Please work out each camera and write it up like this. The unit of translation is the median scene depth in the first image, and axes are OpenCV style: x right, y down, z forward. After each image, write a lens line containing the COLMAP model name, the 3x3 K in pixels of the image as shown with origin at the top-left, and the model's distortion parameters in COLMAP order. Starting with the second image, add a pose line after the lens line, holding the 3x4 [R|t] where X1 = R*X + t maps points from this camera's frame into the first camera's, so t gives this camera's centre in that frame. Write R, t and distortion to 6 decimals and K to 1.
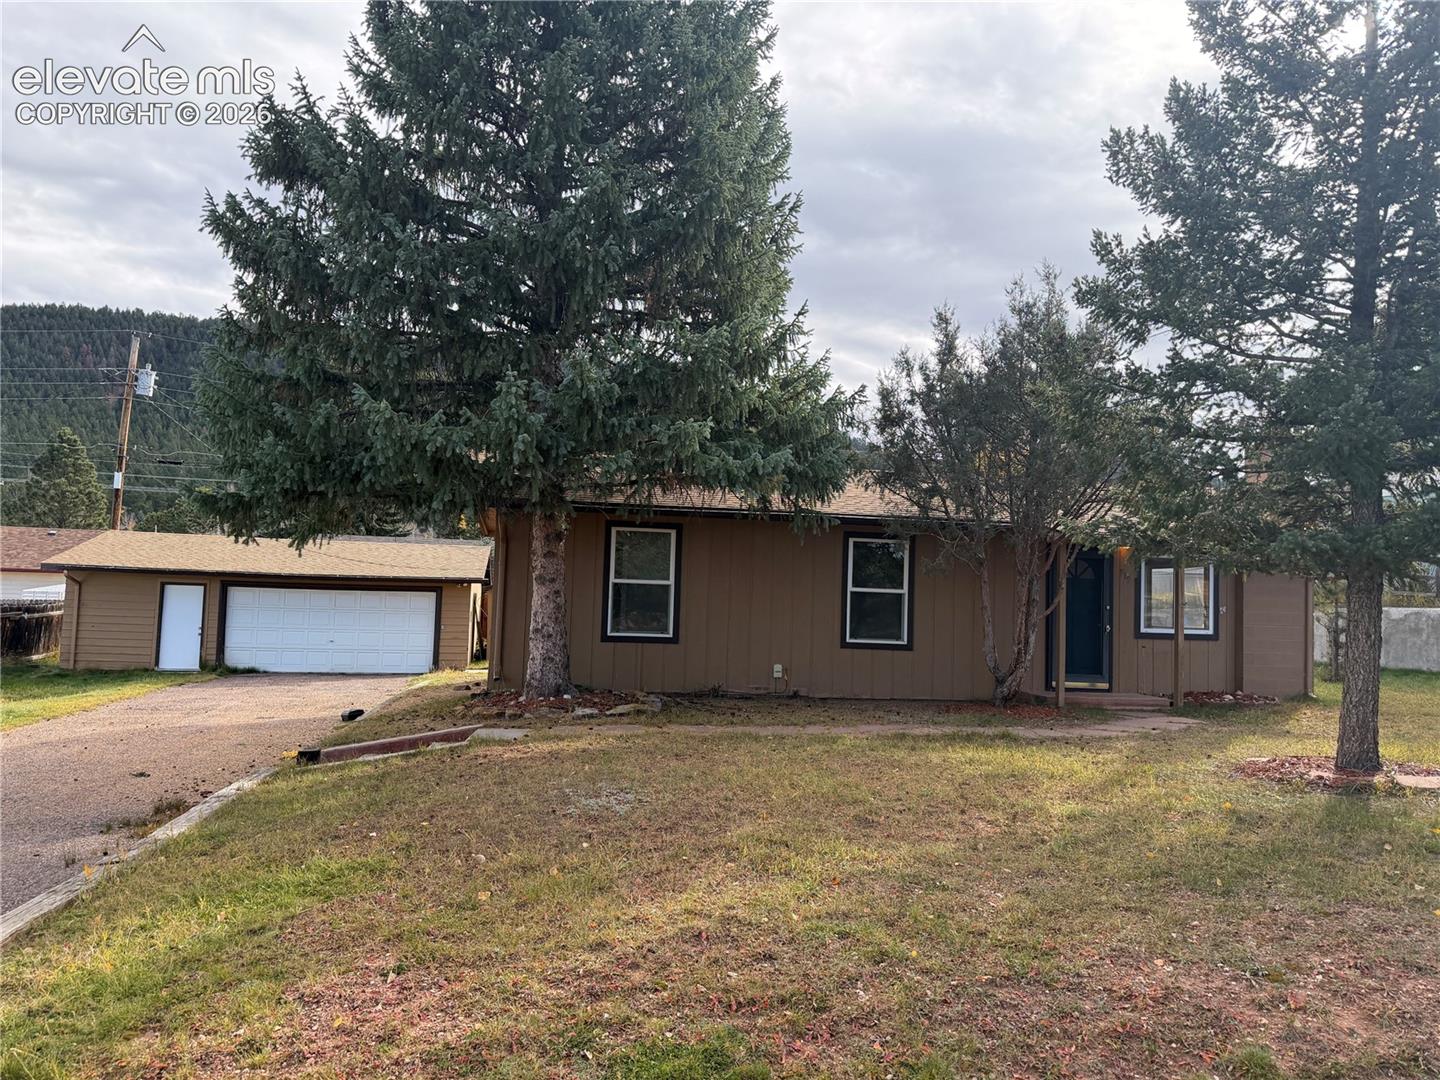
lens RADIAL K [[994.3, 0, 720.0], [0, 994.3, 540.0], [0, 0, 1]] dist [-0.004250, -0.004237]
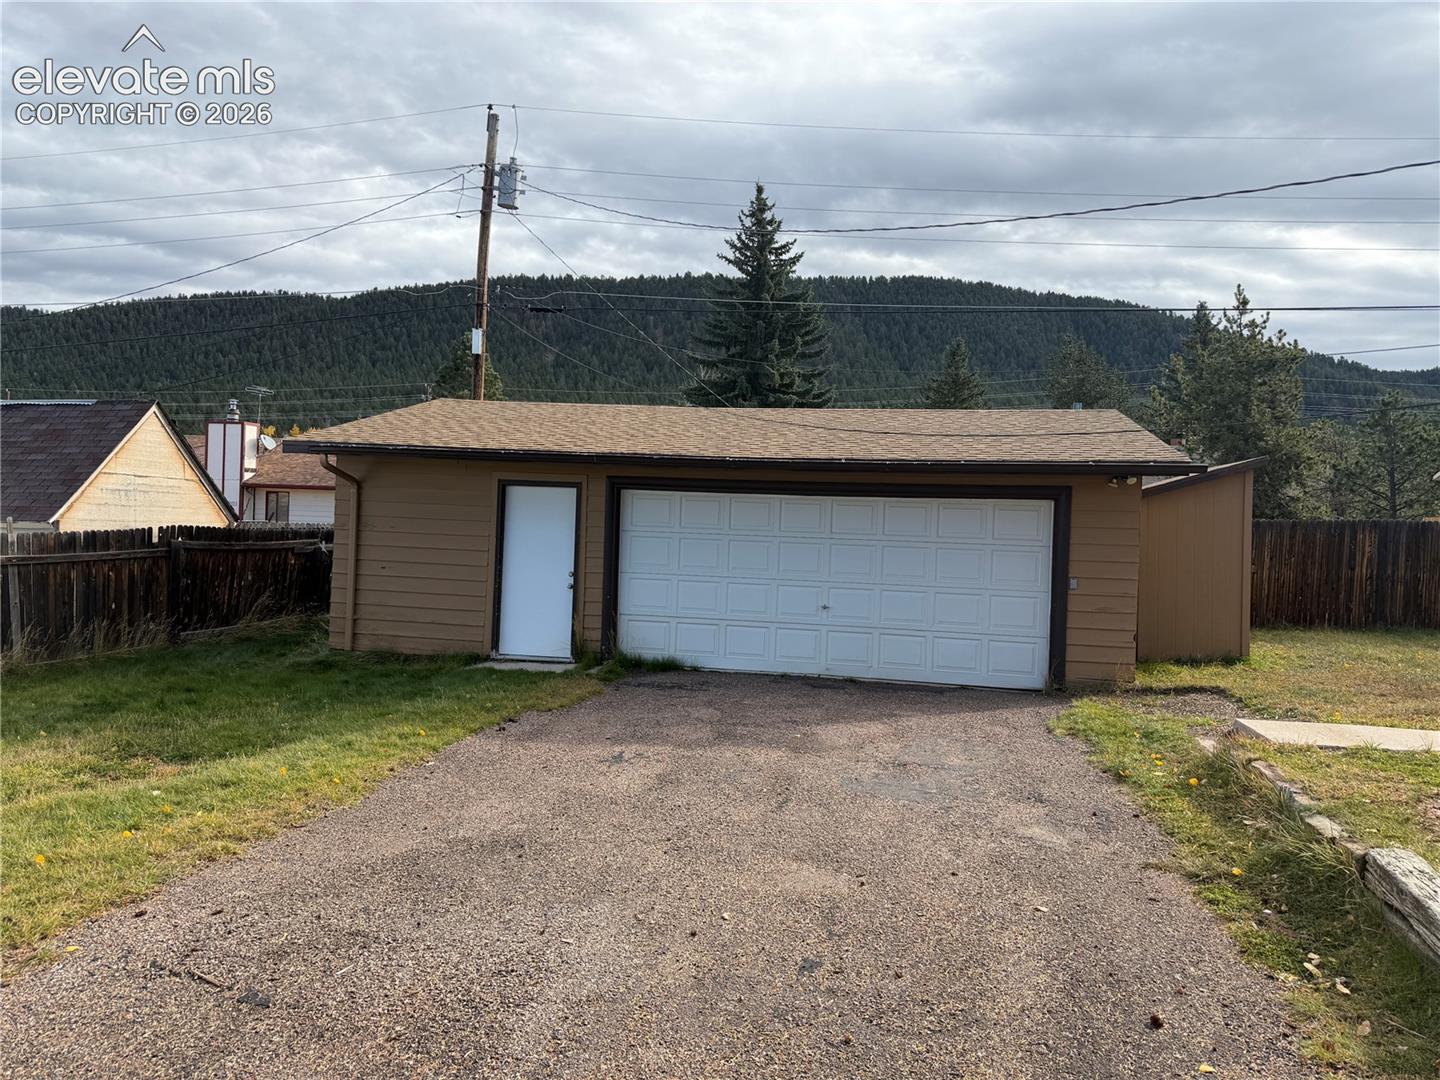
lens RADIAL K [[994.3, 0, 720.0], [0, 994.3, 540.0], [0, 0, 1]] dist [-0.004250, -0.004237]
pose [[0.926619, 0.009005, -0.375895, -0.272629], [0.014565, 0.998103, 0.059814, 0.043909], [0.375720, -0.060899, 0.924730, 0.576514]]
